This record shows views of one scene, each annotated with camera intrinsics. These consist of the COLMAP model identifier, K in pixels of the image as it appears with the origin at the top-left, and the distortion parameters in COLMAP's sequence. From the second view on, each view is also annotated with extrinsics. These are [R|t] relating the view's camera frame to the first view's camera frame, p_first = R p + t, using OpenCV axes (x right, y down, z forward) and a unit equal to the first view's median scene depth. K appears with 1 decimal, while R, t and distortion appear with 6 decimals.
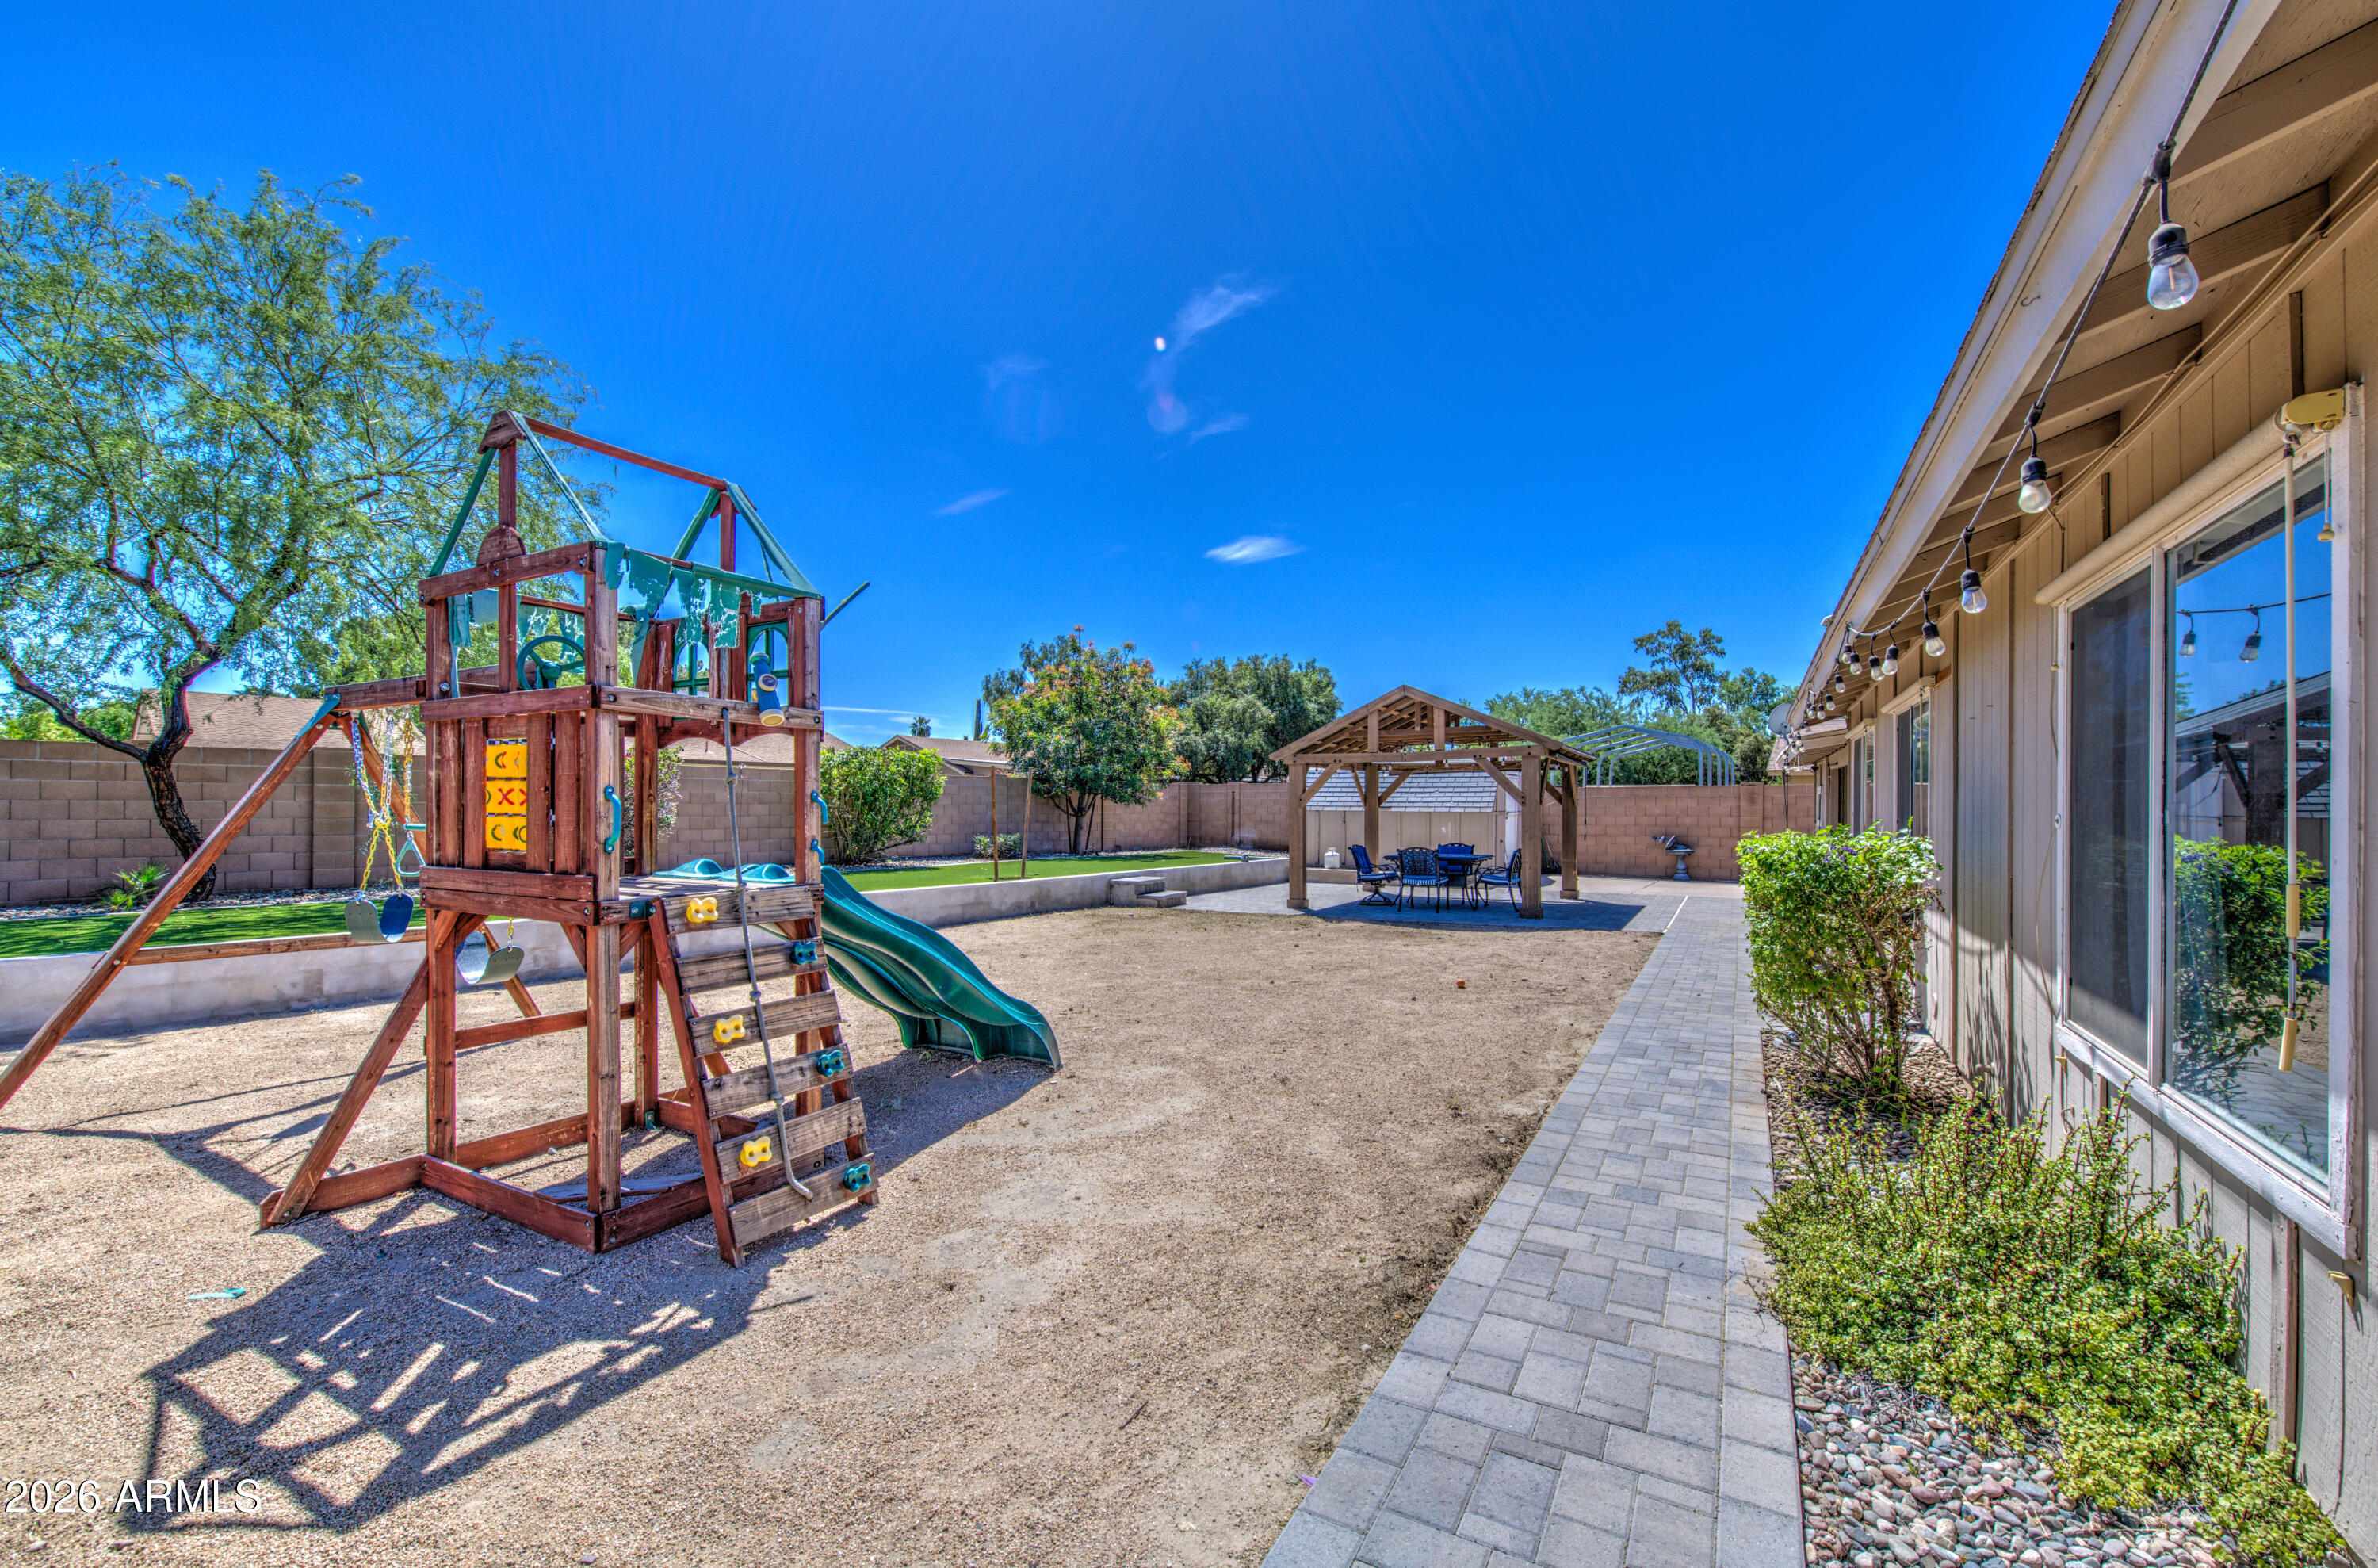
lens RADIAL K [[944.7, 0, 1191.0], [0, 944.7, 802.8], [0, 0, 1]] dist [-0.000199, -0.000202]
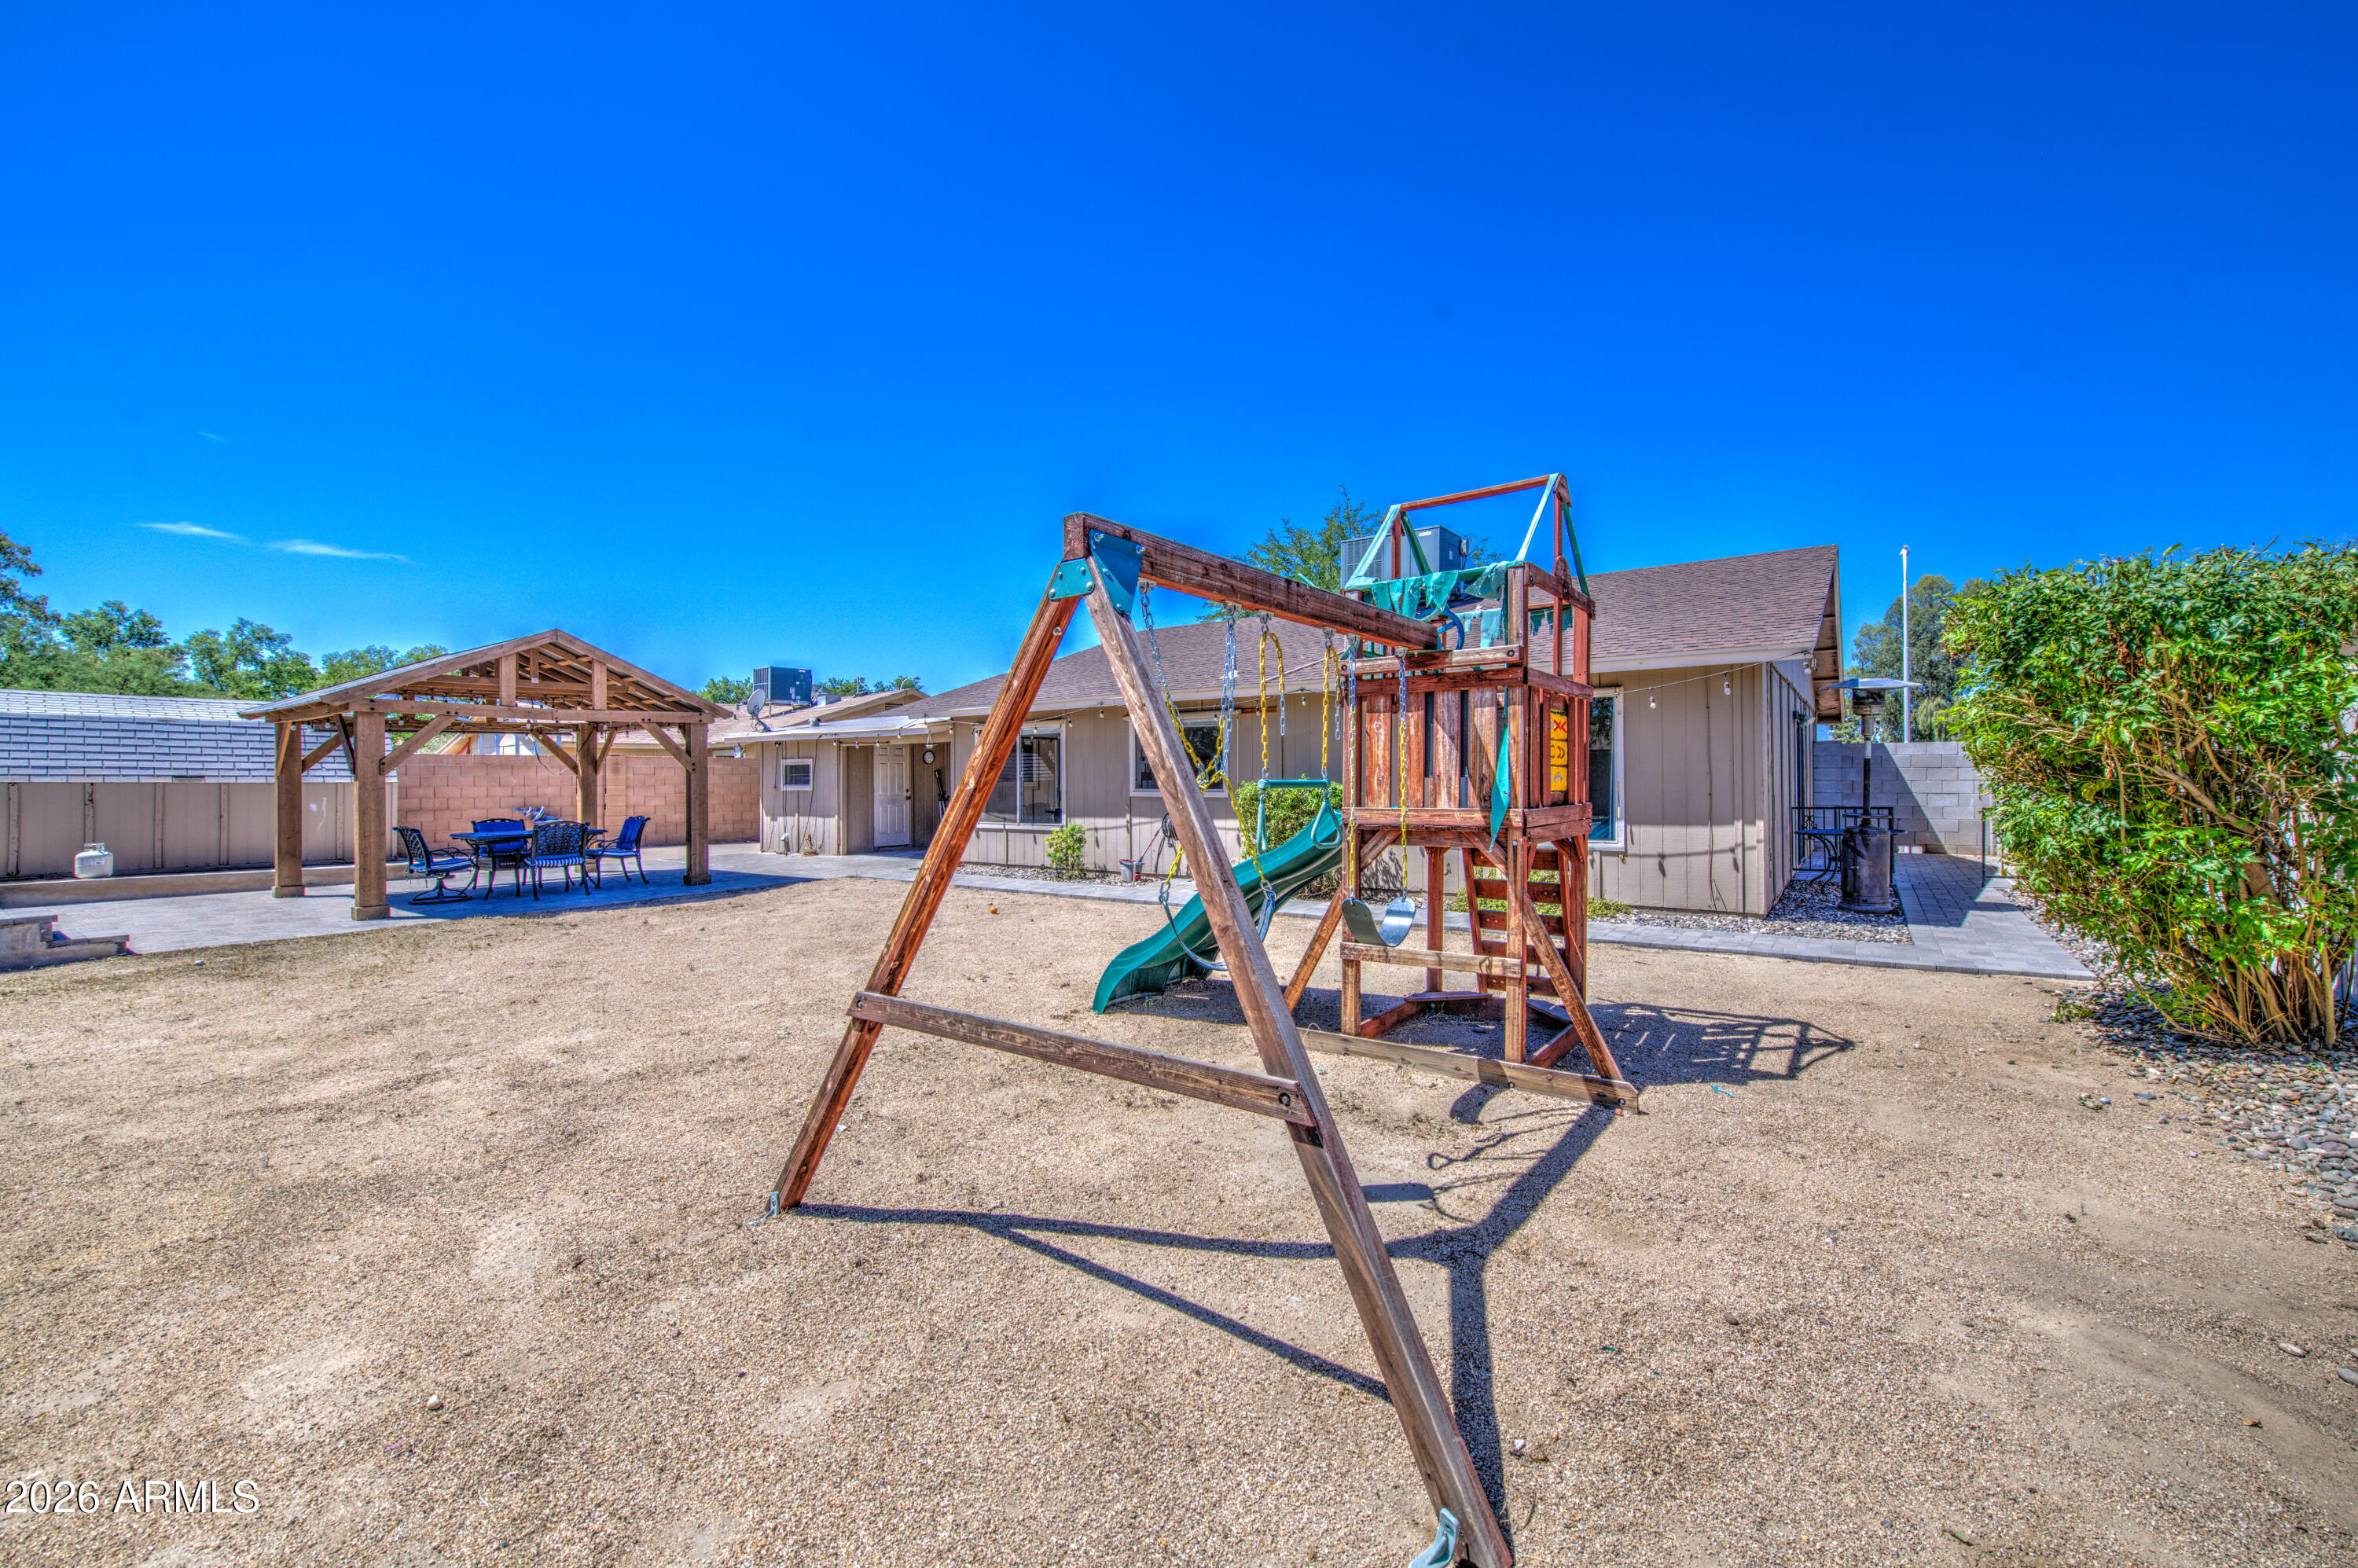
lens RADIAL K [[936.7, 0, 1185.0], [0, 936.7, 776.8], [0, 0, 1]] dist [-0.000199, -0.000202]
pose [[0.124957, 0.007144, 0.992136, -0.481674], [-0.005357, 0.999964, -0.006526, 0.008487], [-0.992148, -0.004500, 0.124991, 0.307948]]
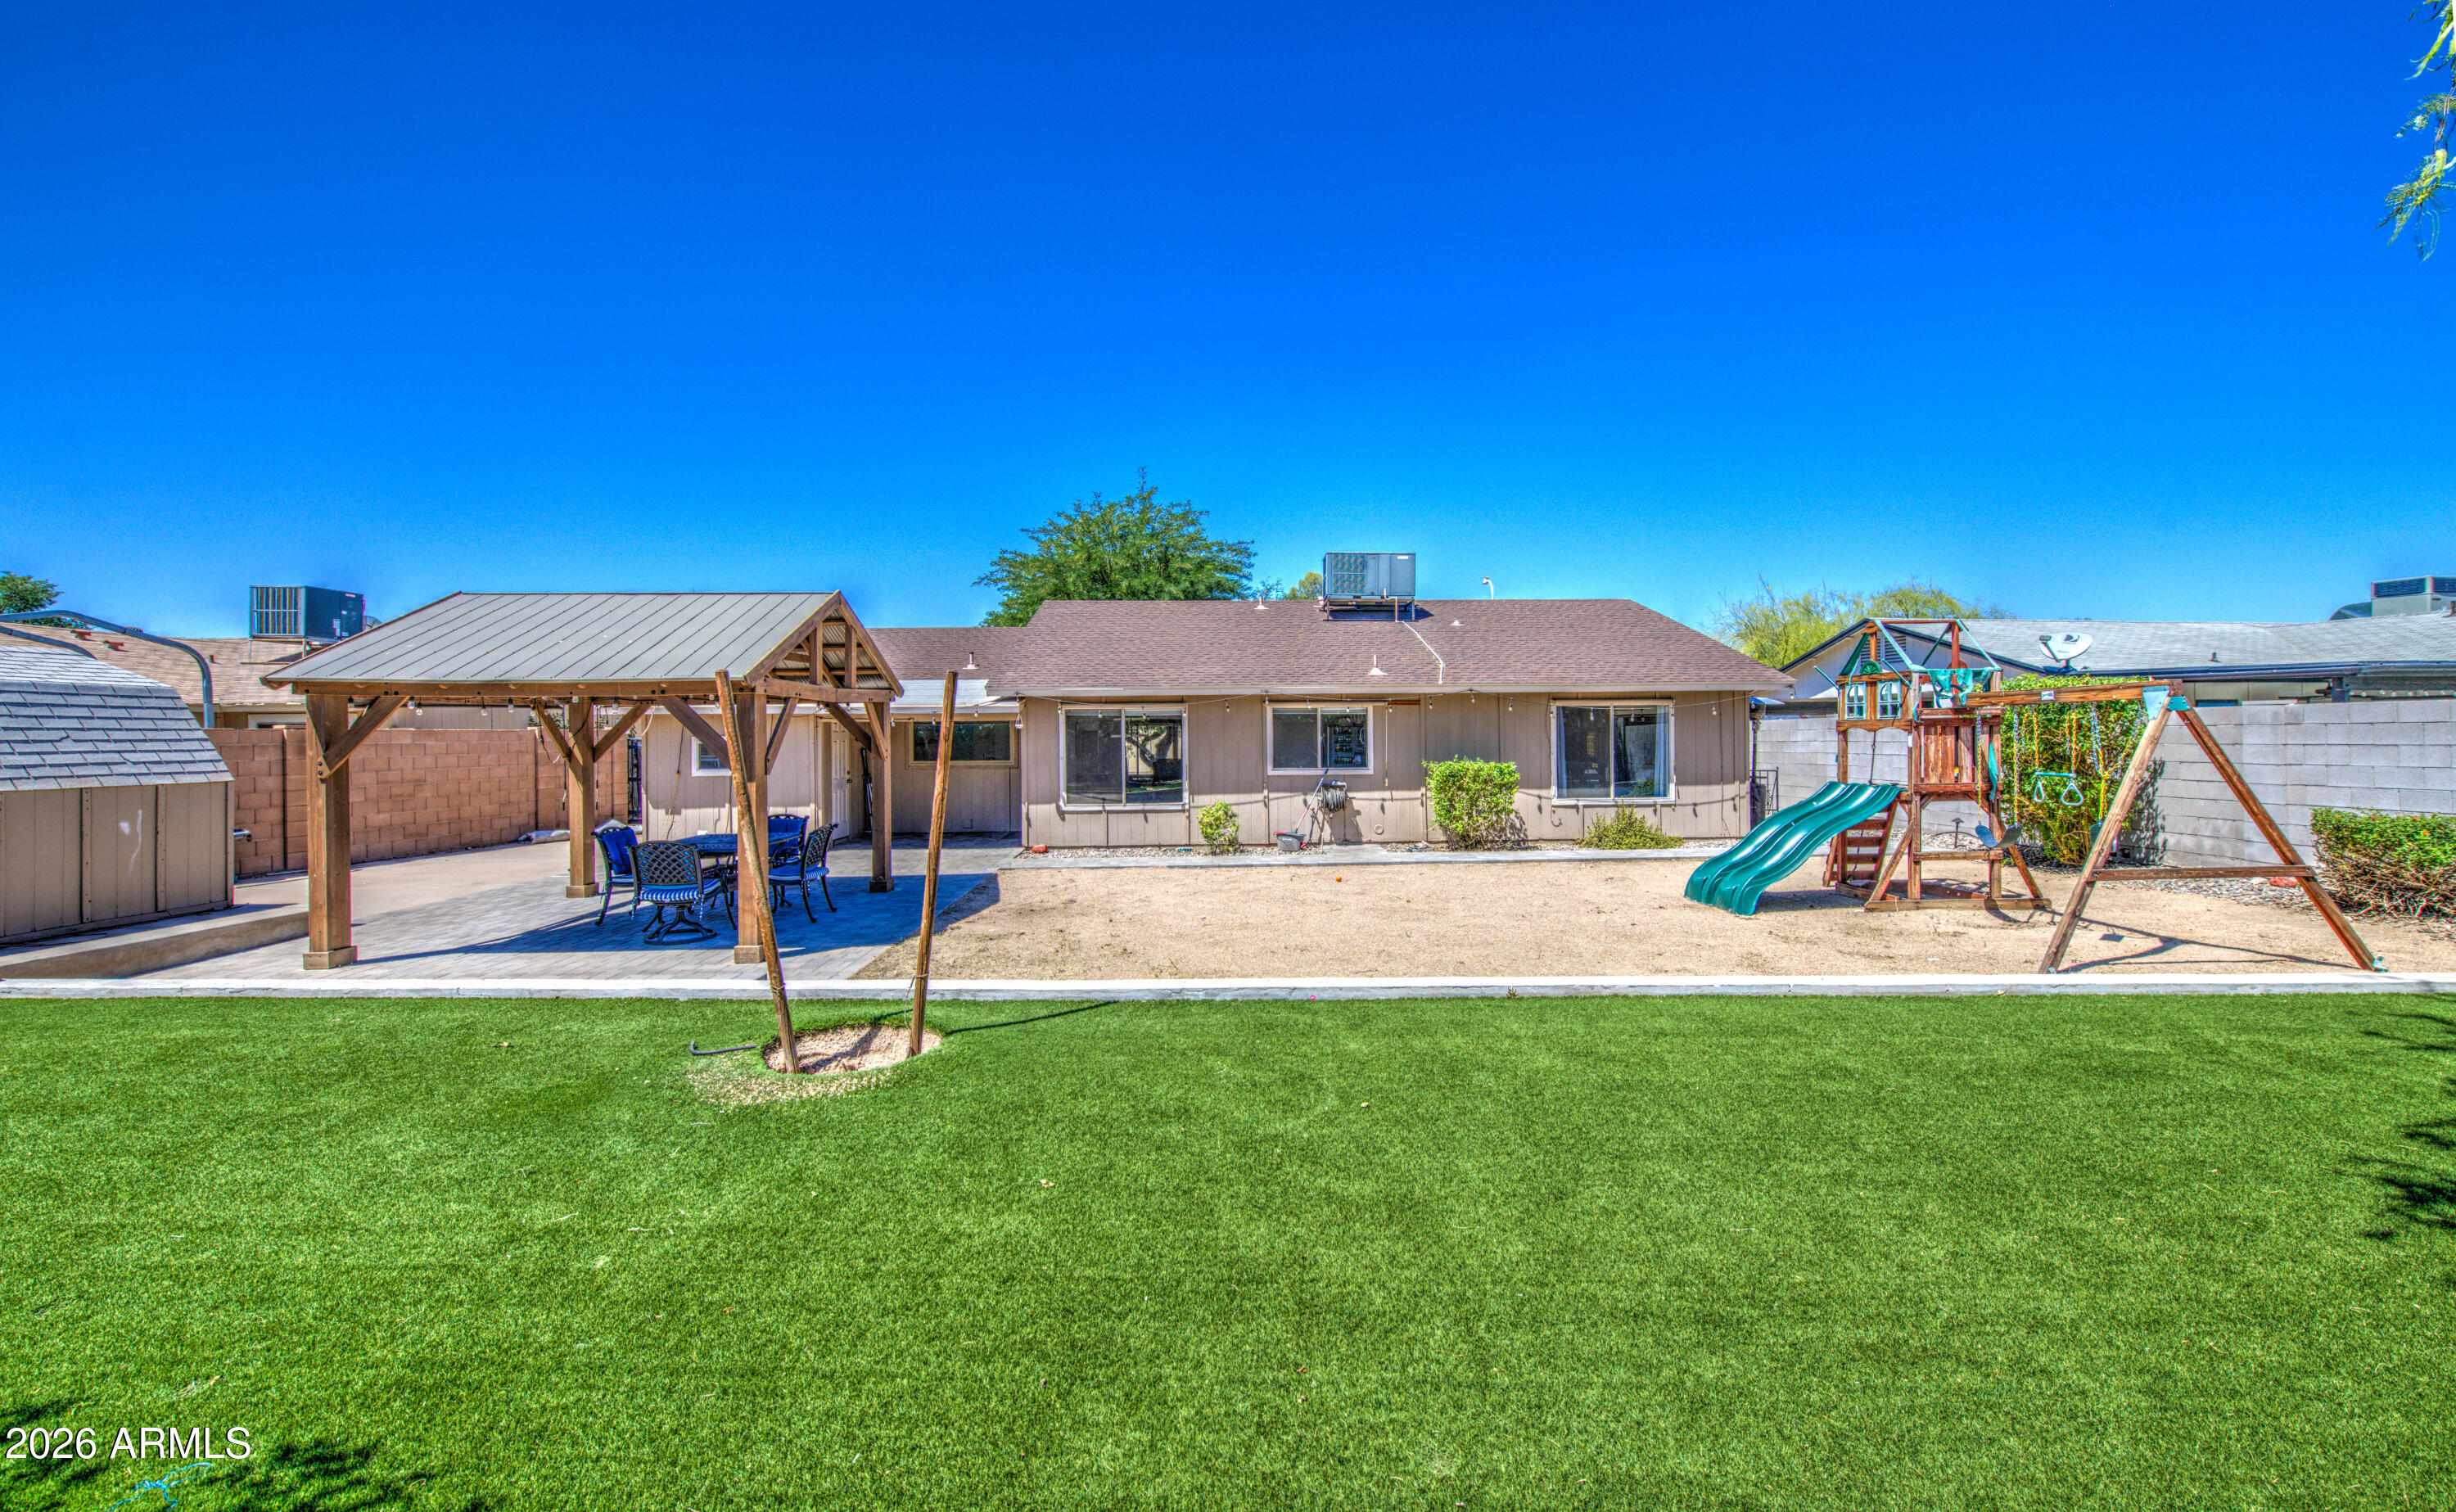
lens RADIAL K [[1005.4, 0, 1244.7], [0, 1005.4, 743.9], [0, 0, 1]] dist [-0.000137, -0.000147]
pose [[-0.512541, 0.000033, 0.858663, -0.499715], [0.001871, 0.999998, 0.001078, -0.011686], [-0.858661, 0.002160, -0.512540, 1.033522]]
